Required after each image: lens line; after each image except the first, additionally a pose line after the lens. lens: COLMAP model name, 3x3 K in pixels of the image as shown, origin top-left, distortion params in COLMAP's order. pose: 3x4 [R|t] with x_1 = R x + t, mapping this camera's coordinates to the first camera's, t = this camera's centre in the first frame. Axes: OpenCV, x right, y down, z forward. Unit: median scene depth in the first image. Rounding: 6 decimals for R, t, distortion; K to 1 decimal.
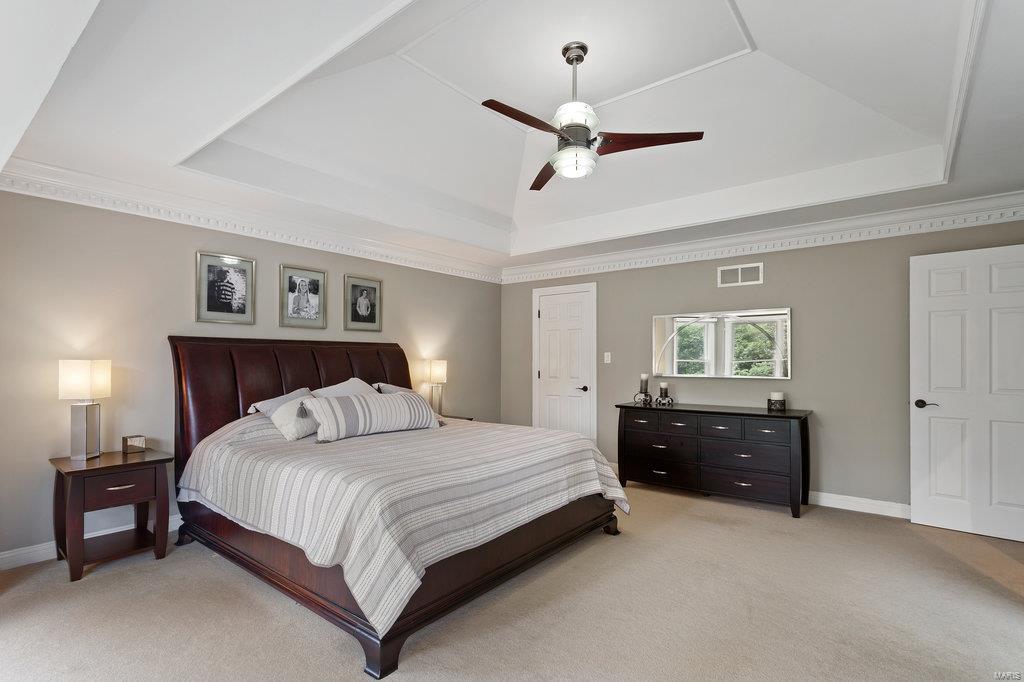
lens RADIAL K [[489.9, 0, 510.1], [0, 489.9, 356.0], [0, 0, 1]] dist [0.000445, 0.000089]
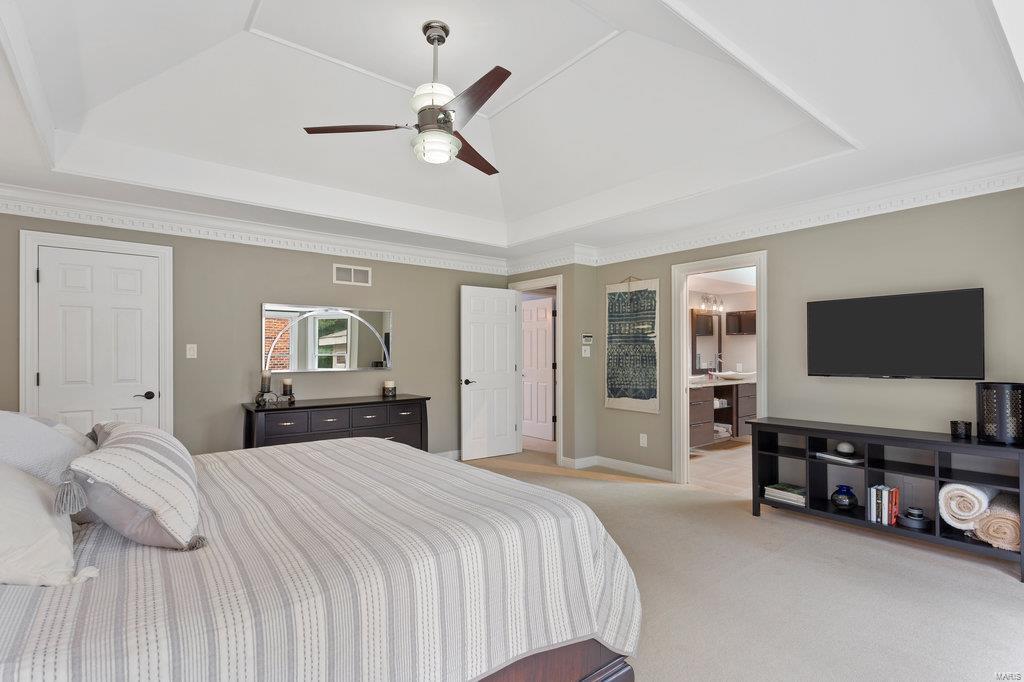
lens RADIAL K [[489.9, 0, 510.1], [0, 489.9, 356.0], [0, 0, 1]] dist [0.000445, 0.000089]
pose [[0.226608, -0.006900, 0.973962, -0.504591], [-0.005991, 0.999946, 0.008478, 0.001562], [-0.973968, -0.007756, 0.226554, 0.417335]]
